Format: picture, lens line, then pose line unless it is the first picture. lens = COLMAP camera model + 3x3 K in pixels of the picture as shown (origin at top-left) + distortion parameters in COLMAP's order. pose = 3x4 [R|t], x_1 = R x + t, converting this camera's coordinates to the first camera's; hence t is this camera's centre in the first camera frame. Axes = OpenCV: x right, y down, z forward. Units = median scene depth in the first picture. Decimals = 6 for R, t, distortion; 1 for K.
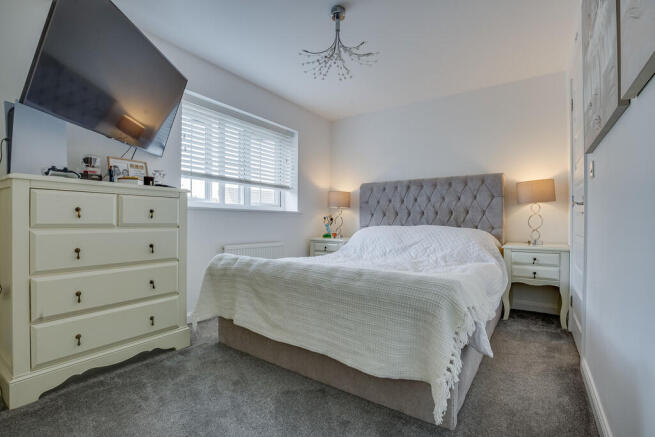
lens RADIAL K [[311.1, 0, 305.9], [0, 311.1, 221.9], [0, 0, 1]] dist [-0.001266, -0.000082]
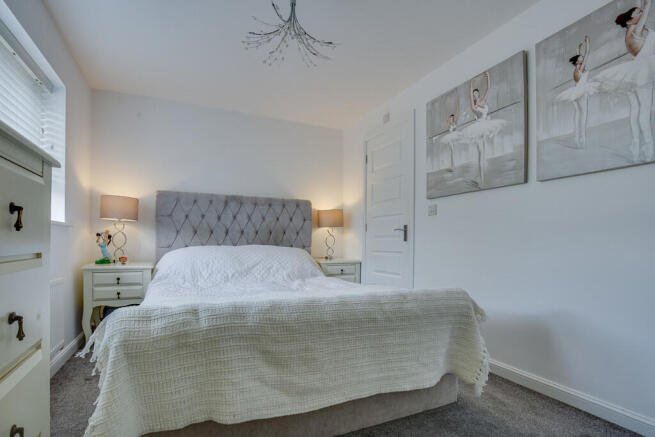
lens RADIAL K [[318.0, 0, 327.9], [0, 318.0, 248.5], [0, 0, 1]] dist [-0.003378, -0.000240]
pose [[0.463810, -0.017302, 0.885766, -0.367047], [-0.006477, 0.999716, 0.022920, -0.002068], [-0.885911, -0.016368, 0.463567, 0.329532]]
